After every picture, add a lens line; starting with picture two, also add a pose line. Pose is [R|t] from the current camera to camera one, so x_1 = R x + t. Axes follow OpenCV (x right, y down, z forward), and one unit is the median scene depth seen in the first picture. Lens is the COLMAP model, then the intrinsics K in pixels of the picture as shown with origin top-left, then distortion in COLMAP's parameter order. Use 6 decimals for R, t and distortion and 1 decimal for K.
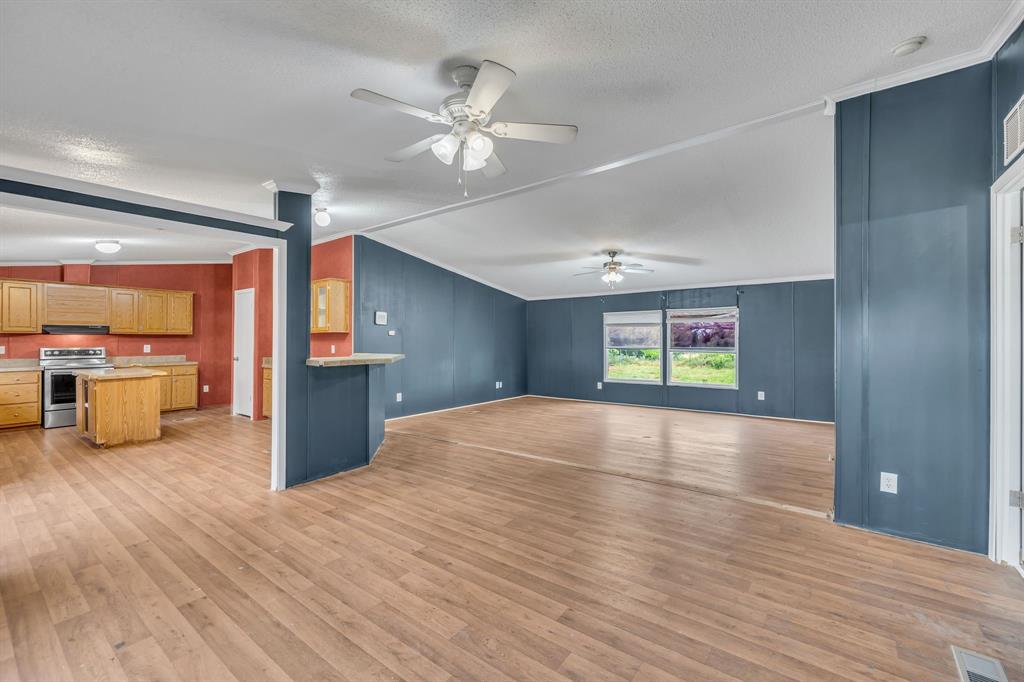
lens RADIAL K [[432.6, 0, 508.7], [0, 432.6, 337.3], [0, 0, 1]] dist [0.001138, -0.000693]
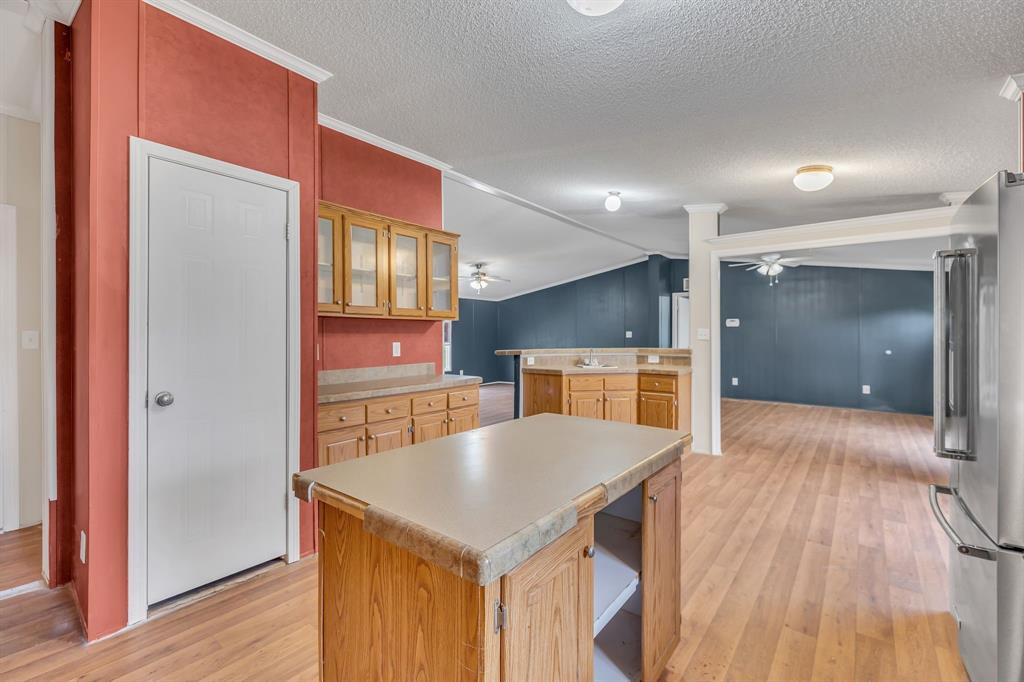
lens RADIAL K [[444.2, 0, 505.7], [0, 444.2, 335.2], [0, 0, 1]] dist [0.001502, -0.000095]
pose [[0.019610, 0.003559, 0.999801, -0.967178], [-0.004249, 0.999985, -0.003476, 0.010709], [-0.999799, -0.004180, 0.019624, 0.841395]]
